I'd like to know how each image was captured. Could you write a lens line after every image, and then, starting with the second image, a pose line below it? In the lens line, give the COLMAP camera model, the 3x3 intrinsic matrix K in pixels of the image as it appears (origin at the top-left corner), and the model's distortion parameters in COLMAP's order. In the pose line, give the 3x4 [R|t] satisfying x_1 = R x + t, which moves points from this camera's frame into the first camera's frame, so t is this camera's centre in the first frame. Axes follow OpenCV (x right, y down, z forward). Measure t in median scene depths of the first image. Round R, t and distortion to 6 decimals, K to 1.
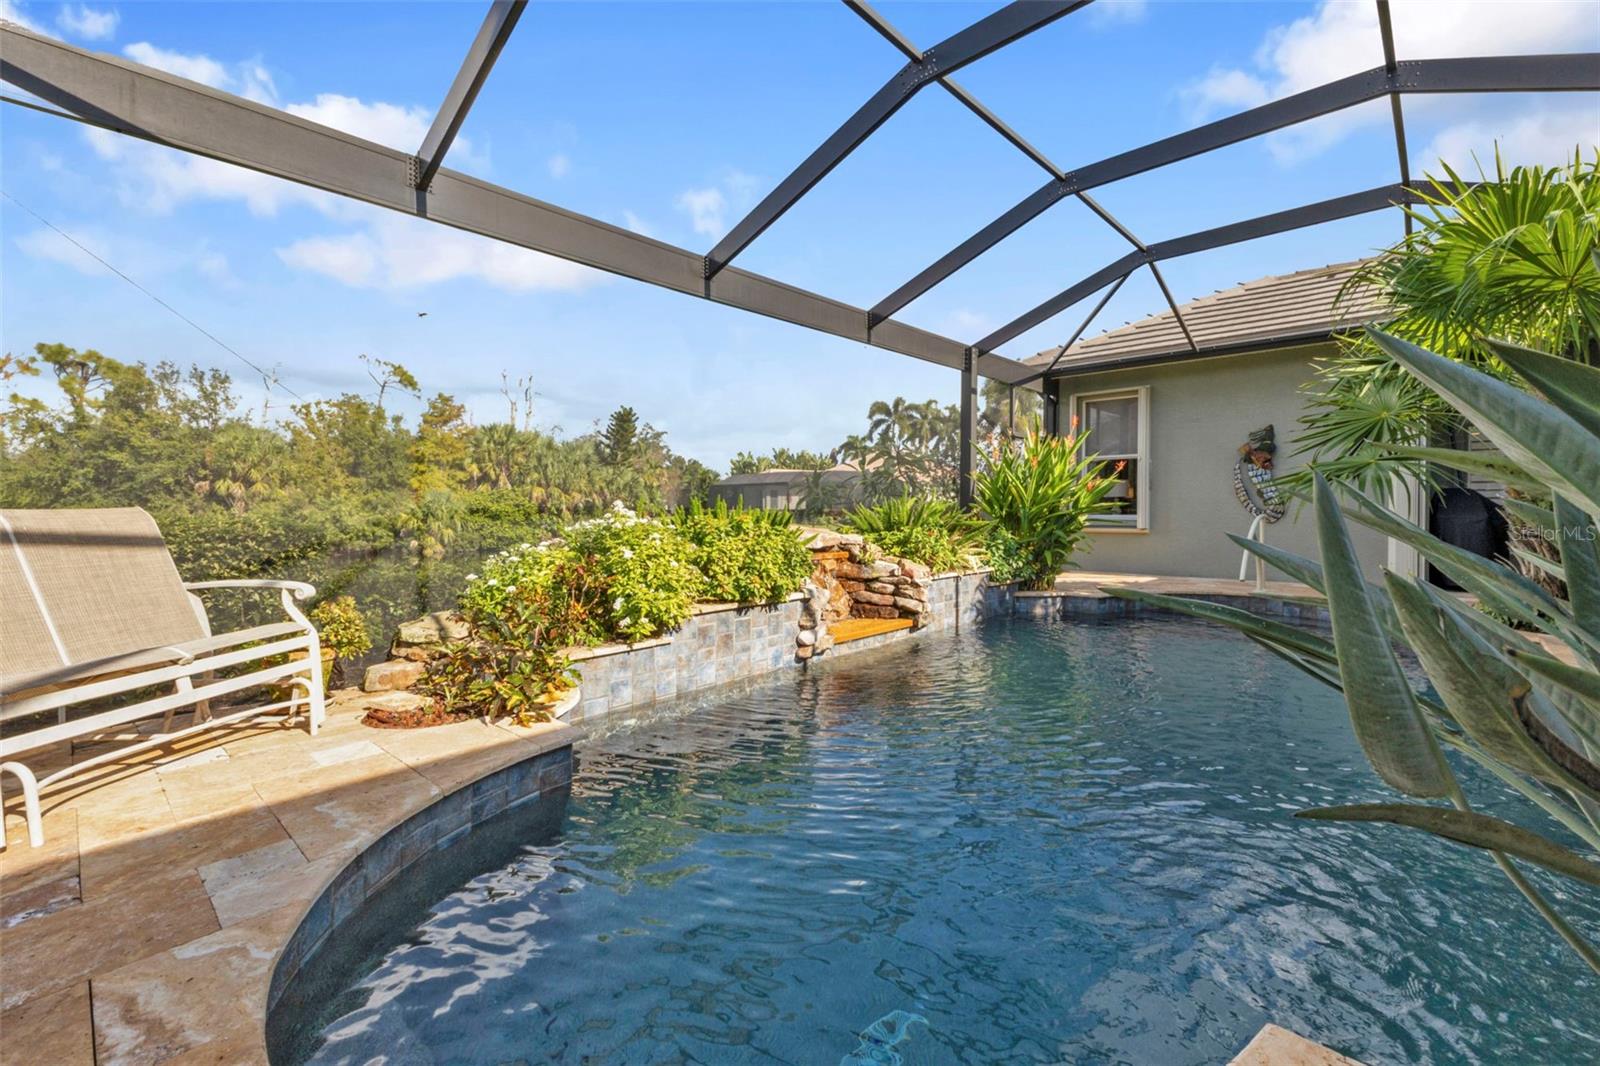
lens RADIAL K [[693.2, 0, 806.0], [0, 693.2, 527.3], [0, 0, 1]] dist [-0.000025, -0.000236]
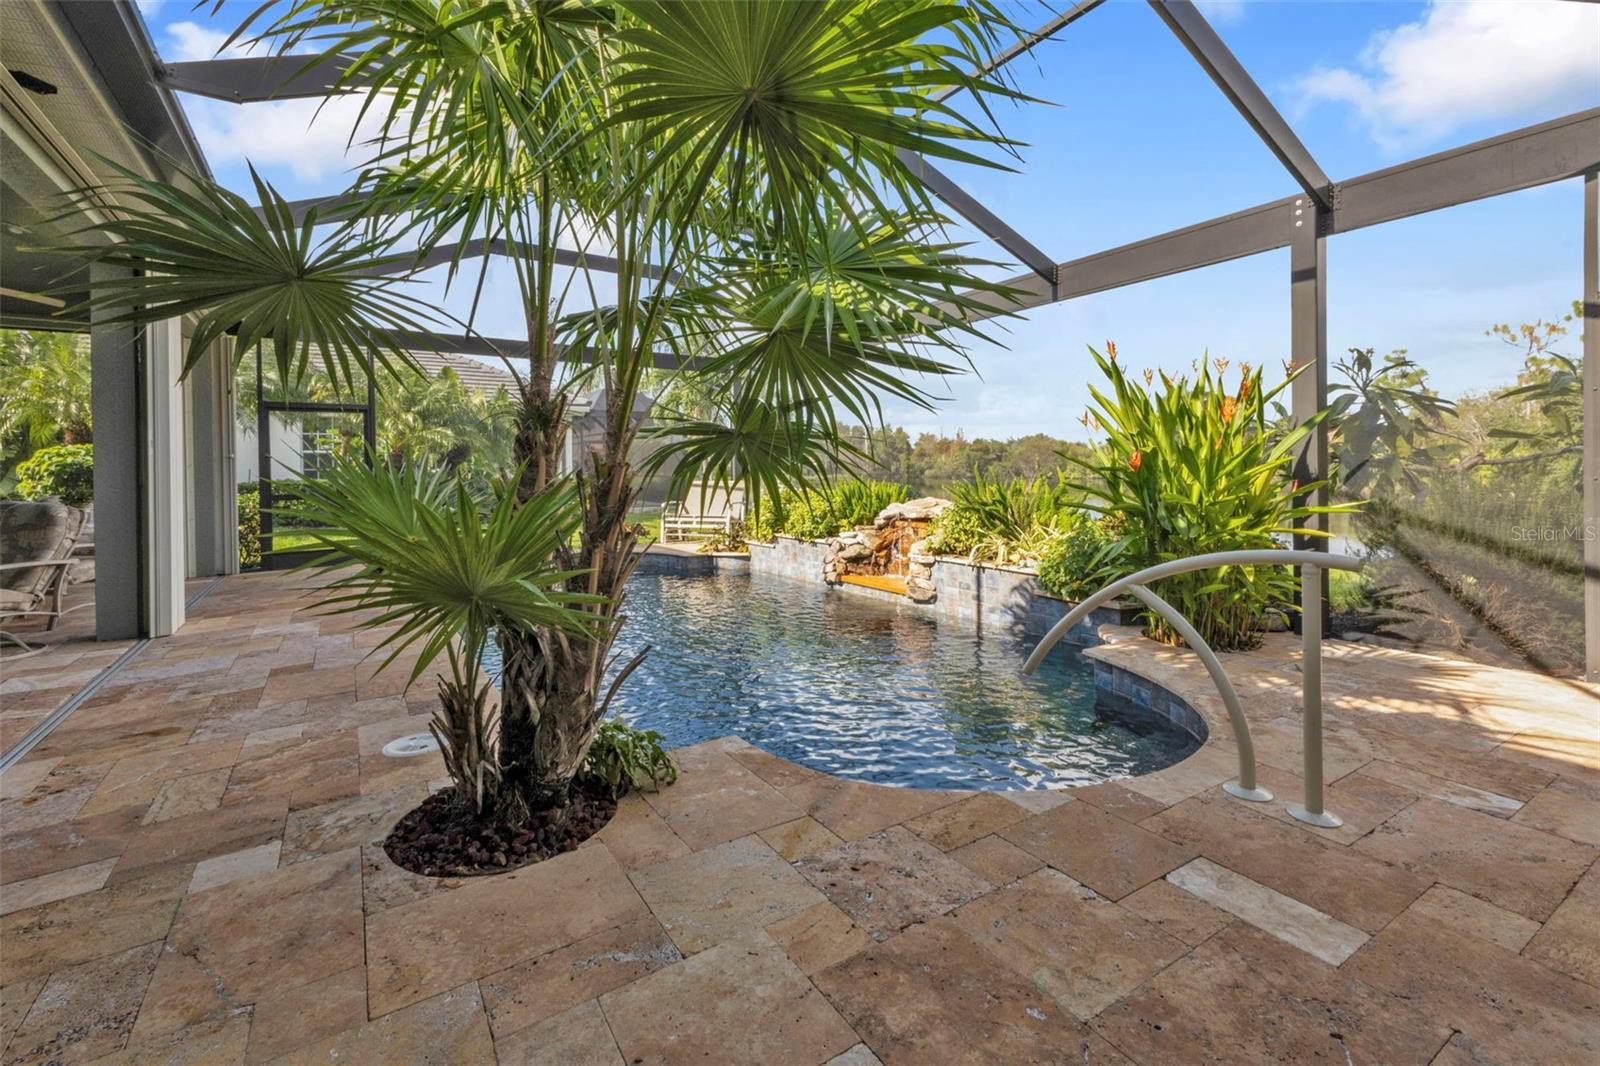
lens RADIAL K [[703.9, 0, 809.6], [0, 703.9, 467.4], [0, 0, 1]] dist [0.010643, 0.000017]
pose [[-0.248244, 0.003683, -0.968691, 0.199584], [-0.015719, 0.999846, 0.007830, -0.010598], [0.968570, 0.017171, -0.248147, 0.174596]]
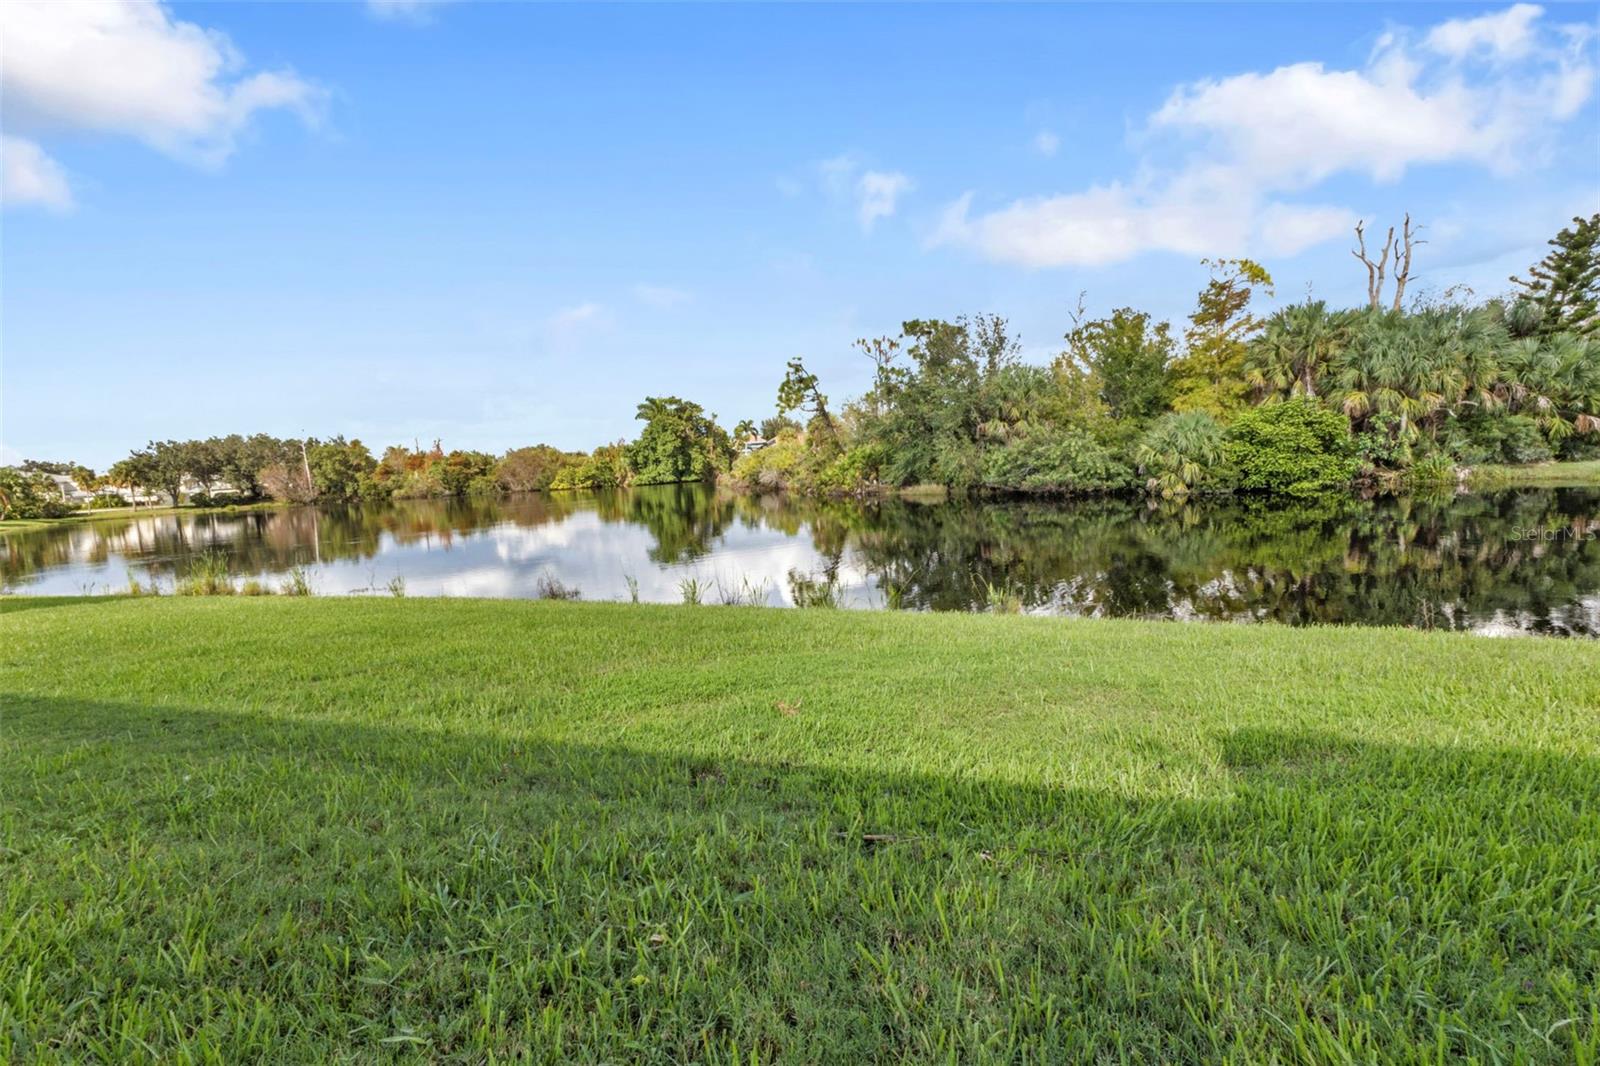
lens RADIAL K [[718.6, 0, 787.8], [0, 718.6, 512.2], [0, 0, 1]] dist [0.002321, 0.000133]
pose [[0.372677, 0.042712, -0.926978, 0.043338], [0.037603, 0.997425, 0.061075, -0.008788], [0.927199, -0.057618, 0.370111, 0.307385]]
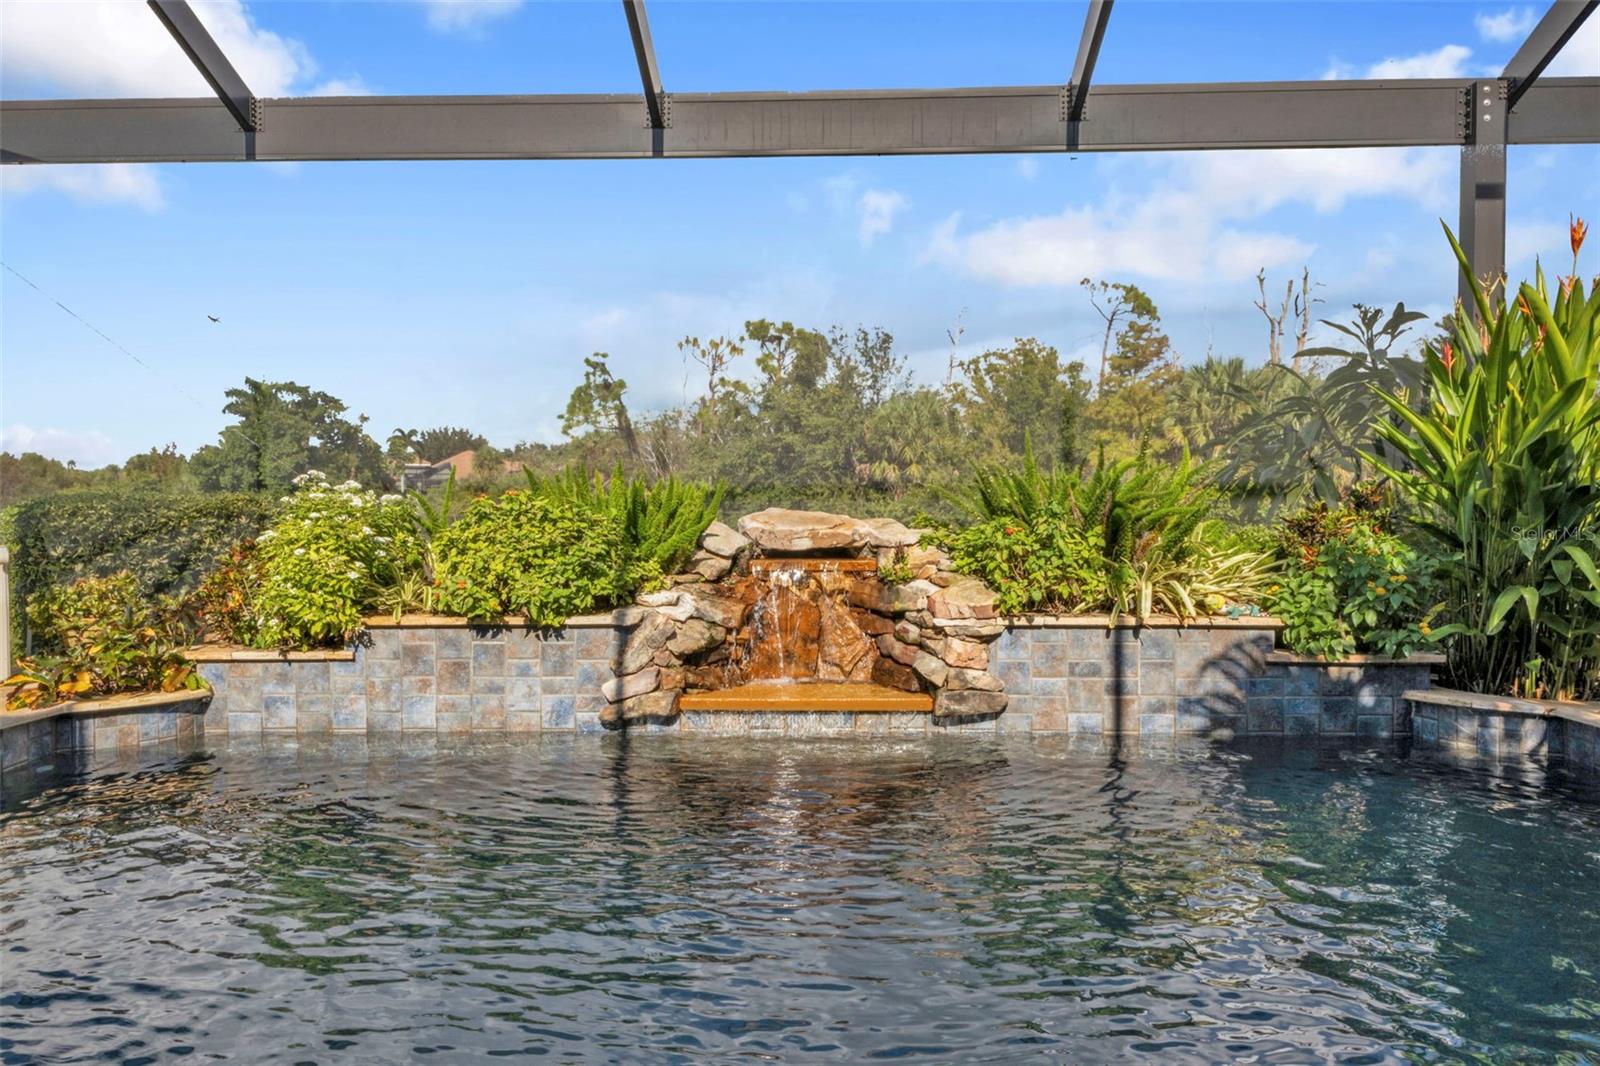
lens RADIAL K [[1139.2, 0, 794.4], [0, 1139.2, 500.0], [0, 0, 1]] dist [0.058876, -0.048417]
pose [[0.646611, -0.000115, -0.762820, 0.113506], [-0.019417, 0.999674, -0.016609, 0.000556], [0.762572, 0.025551, 0.646398, 0.059283]]
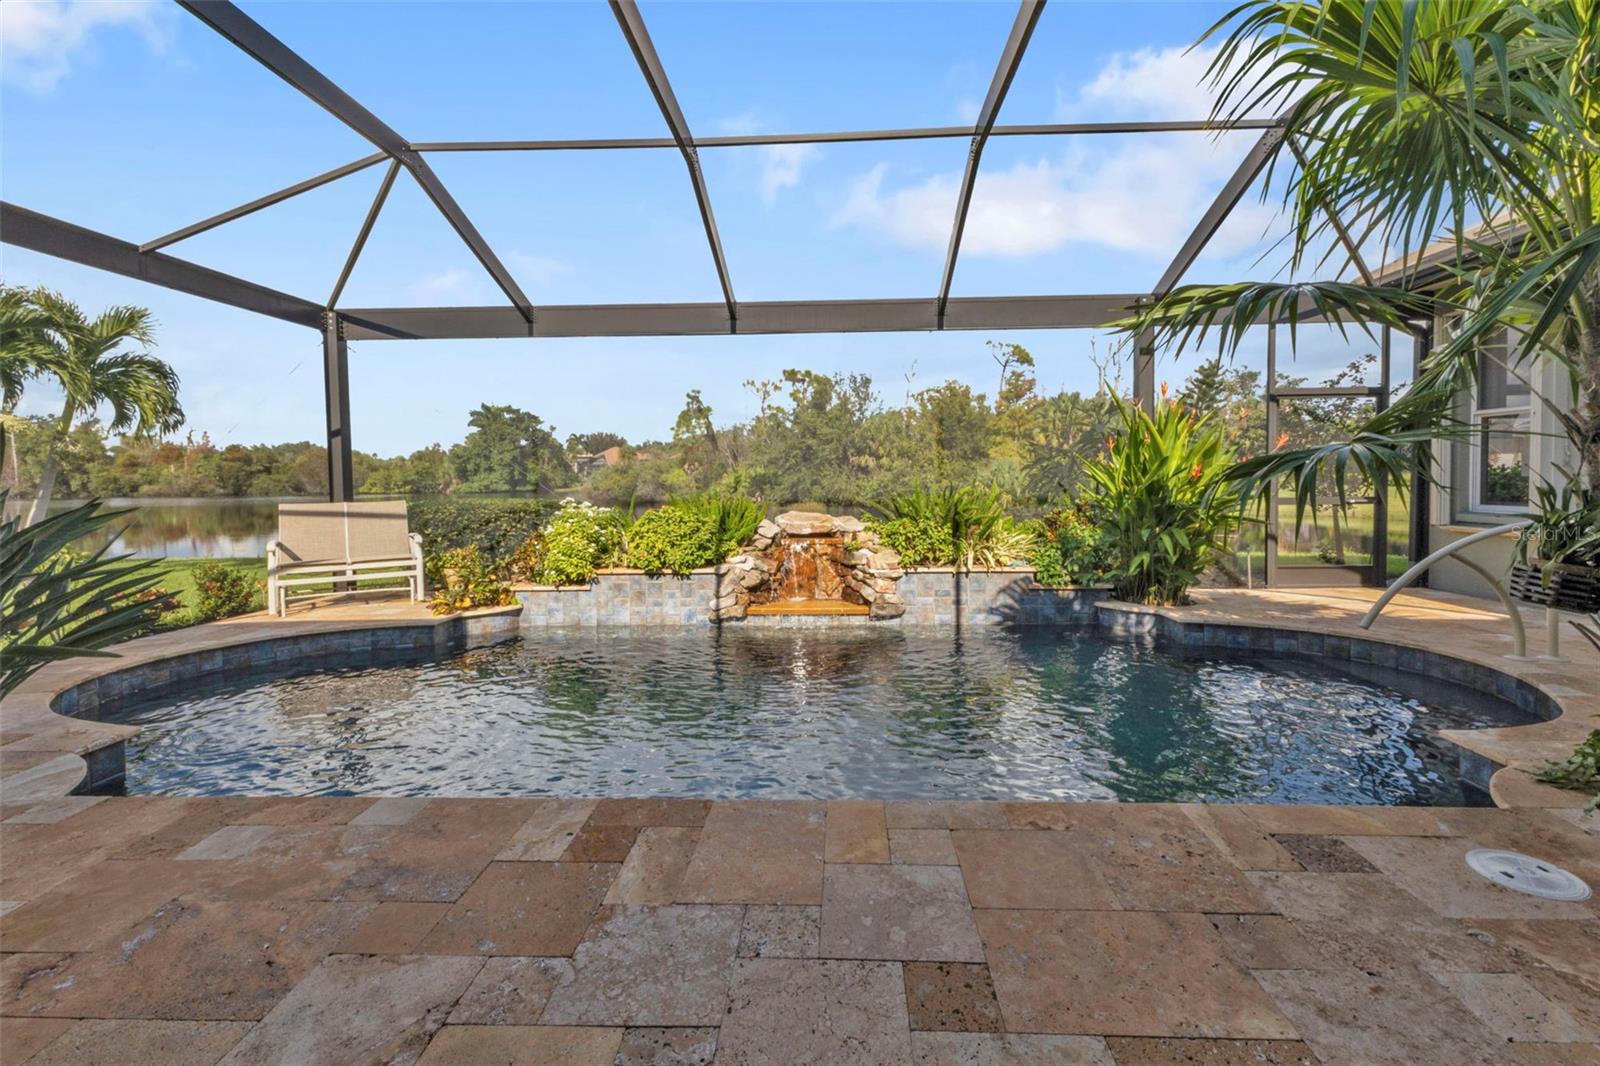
lens RADIAL K [[703.9, 0, 809.6], [0, 703.9, 467.4], [0, 0, 1]] dist [0.010643, 0.000017]
pose [[0.641246, -0.011891, -0.767243, 0.143407], [-0.012196, 0.999596, -0.025685, -0.008005], [0.767238, 0.025827, 0.640842, 0.037851]]
